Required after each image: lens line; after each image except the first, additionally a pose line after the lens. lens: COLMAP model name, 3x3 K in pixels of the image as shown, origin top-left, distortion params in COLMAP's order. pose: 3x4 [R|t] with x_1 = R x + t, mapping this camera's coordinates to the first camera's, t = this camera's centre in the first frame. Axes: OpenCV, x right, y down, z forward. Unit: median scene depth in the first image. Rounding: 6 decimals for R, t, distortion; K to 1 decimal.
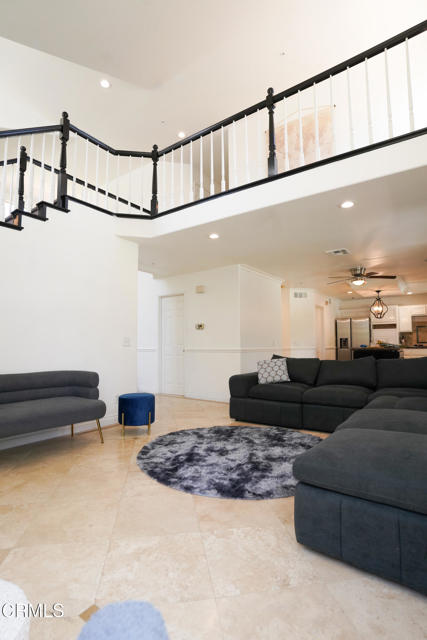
lens RADIAL K [[319.7, 0, 213.5], [0, 319.7, 320.0], [0, 0, 1]] dist [-0.001625, -0.000193]
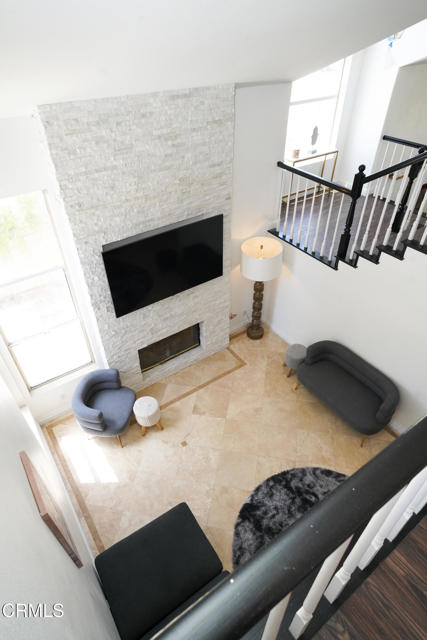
lens RADIAL K [[379.5, 0, 213.5], [0, 379.5, 320.0], [0, 0, 1]] dist [-0.045566, 0.050784]
pose [[-0.329288, 0.608655, -0.721878, 0.803591], [0.088572, 0.781055, 0.618148, -1.280772], [0.940066, 0.139611, -0.311102, 1.166290]]
